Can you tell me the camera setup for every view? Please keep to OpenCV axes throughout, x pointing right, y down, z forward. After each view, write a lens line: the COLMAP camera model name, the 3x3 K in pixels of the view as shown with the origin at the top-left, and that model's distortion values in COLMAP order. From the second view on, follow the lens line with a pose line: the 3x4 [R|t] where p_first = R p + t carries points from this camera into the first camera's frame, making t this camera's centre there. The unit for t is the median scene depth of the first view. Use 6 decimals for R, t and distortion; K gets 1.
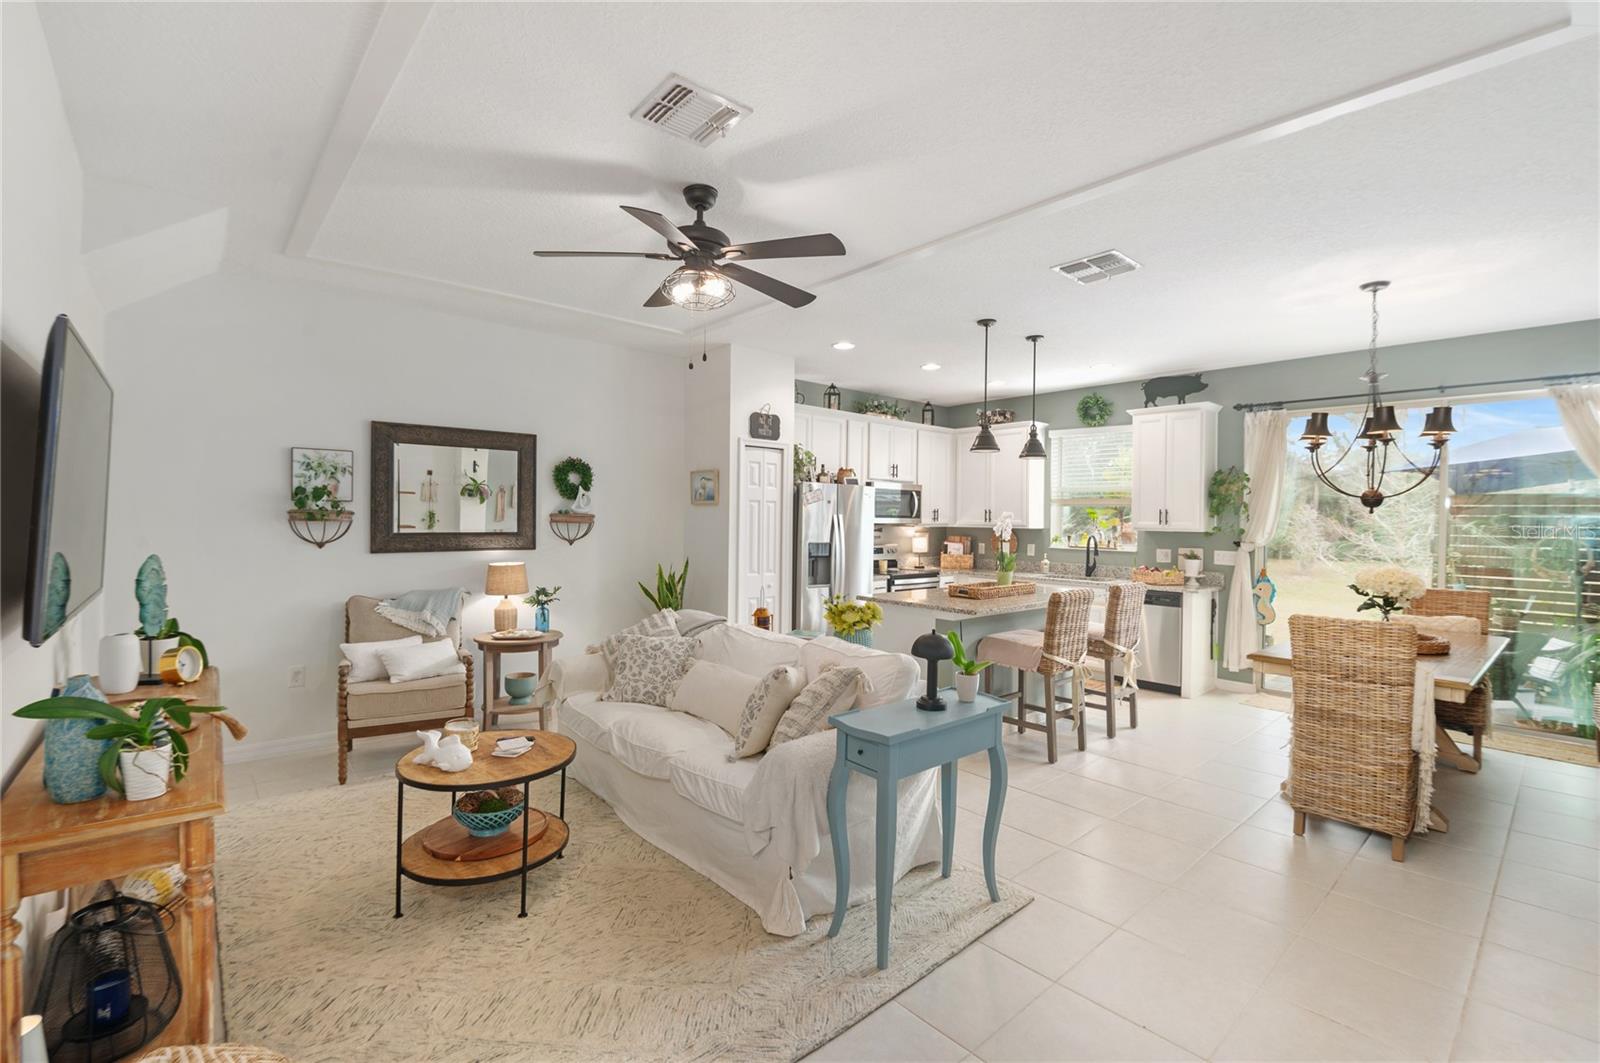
lens RADIAL K [[694.5, 0, 802.5], [0, 694.5, 523.0], [0, 0, 1]] dist [-0.014165, -0.002144]
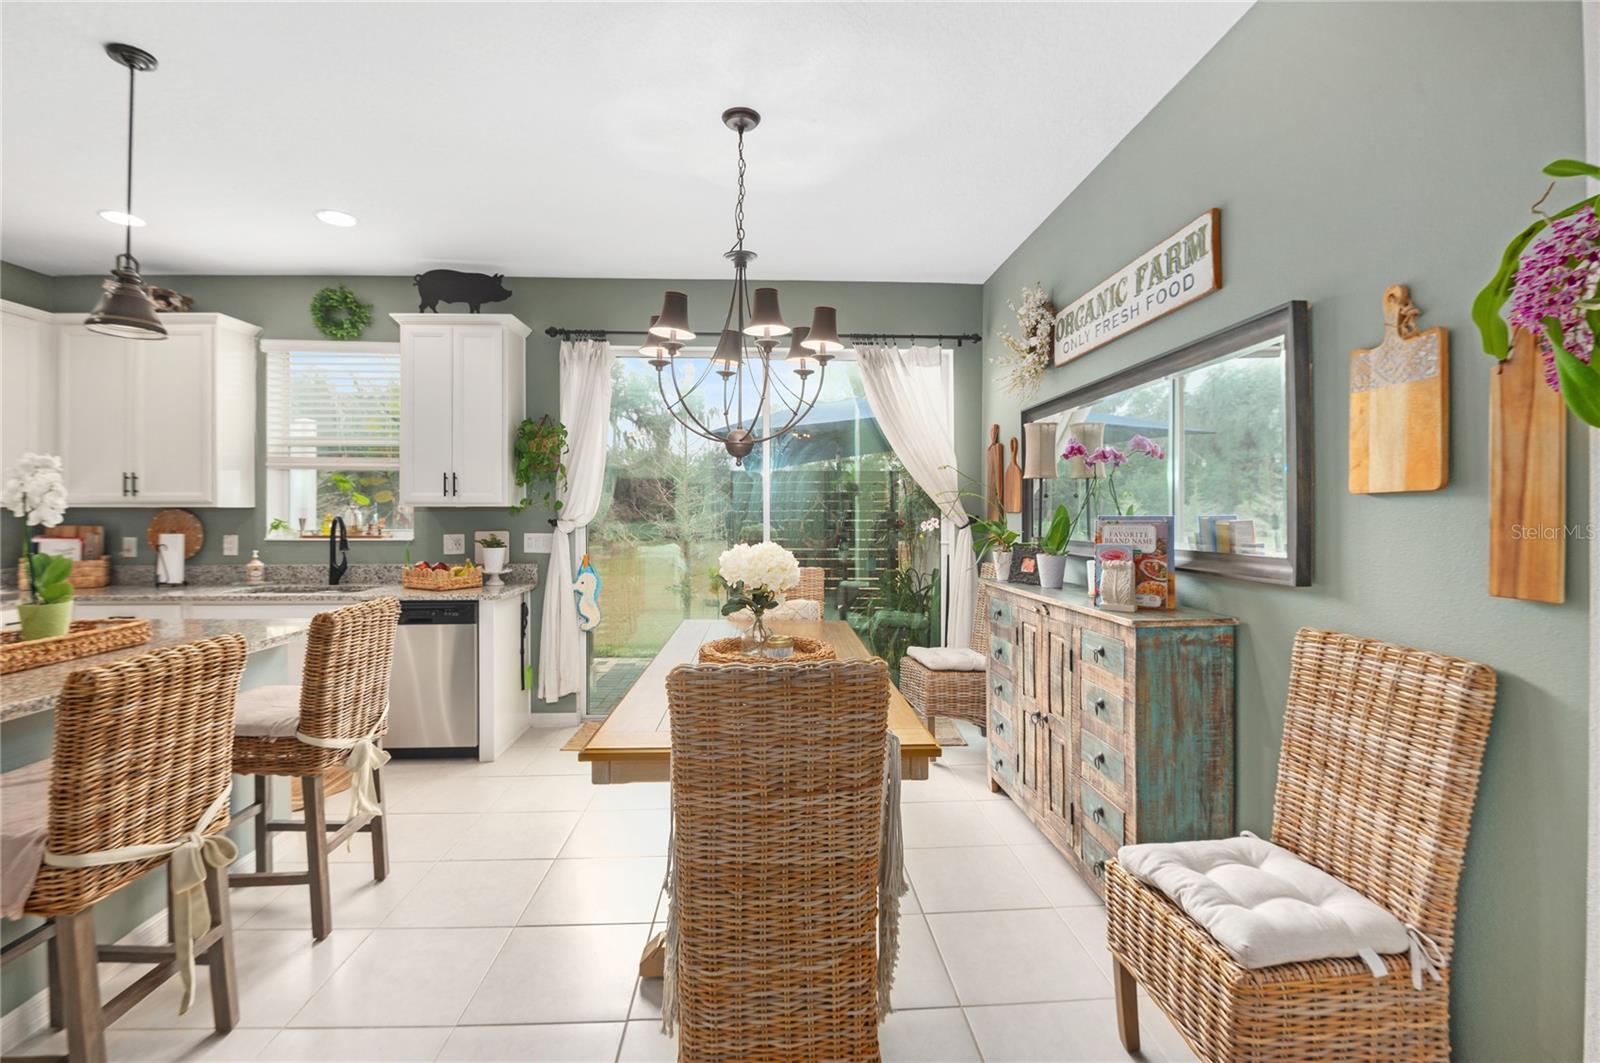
lens RADIAL K [[694.5, 0, 787.4], [0, 694.5, 509.0], [0, 0, 1]] dist [-0.014165, -0.002144]
pose [[0.628541, -0.011676, 0.777689, 0.229475], [0.014975, 0.999884, 0.002909, 0.018279], [-0.777632, 0.009817, 0.628643, 0.368493]]
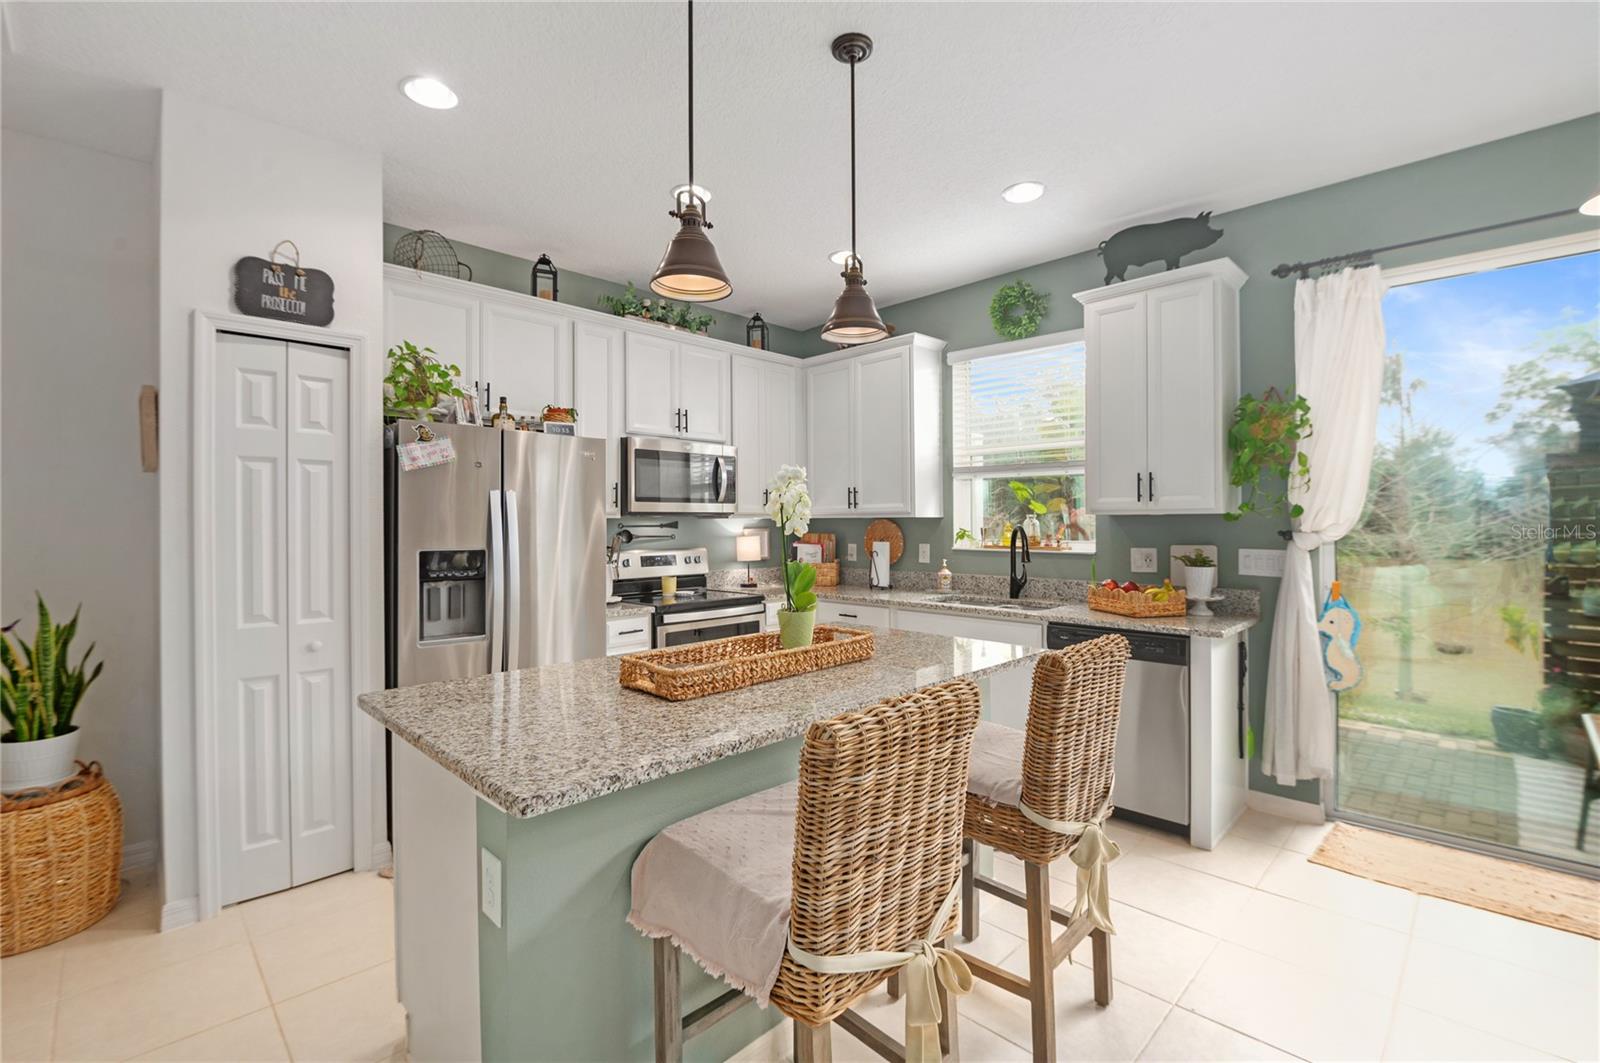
lens RADIAL K [[694.5, 0, 807.3], [0, 694.5, 524.9], [0, 0, 1]] dist [-0.014165, -0.002144]
pose [[0.997602, -0.018109, 0.066794, 0.243319], [0.018342, 0.999828, -0.002881, 0.018032], [-0.066730, 0.004099, 0.997763, 0.521044]]
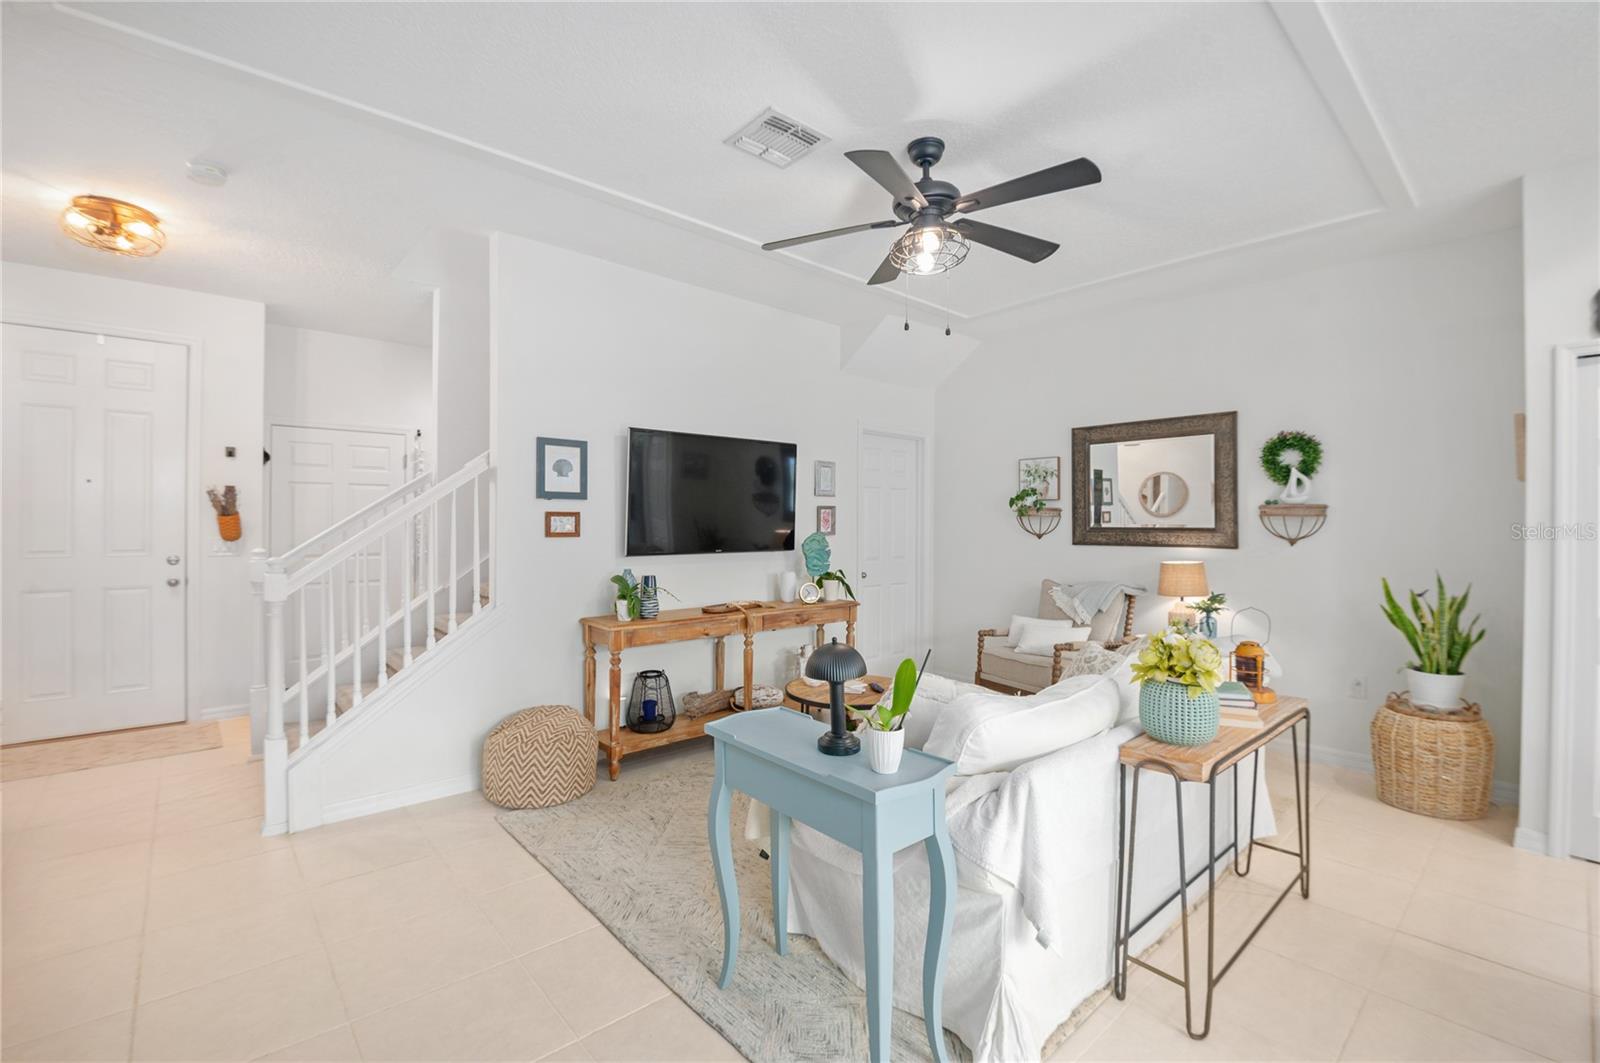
lens RADIAL K [[694.5, 0, 797.9], [0, 694.5, 527.9], [0, 0, 1]] dist [-0.014165, -0.002144]
pose [[0.001768, -0.006045, -0.999980, 0.386048], [-0.009892, 0.999933, -0.006062, 0.020523], [0.999950, 0.009902, 0.001708, 0.415154]]
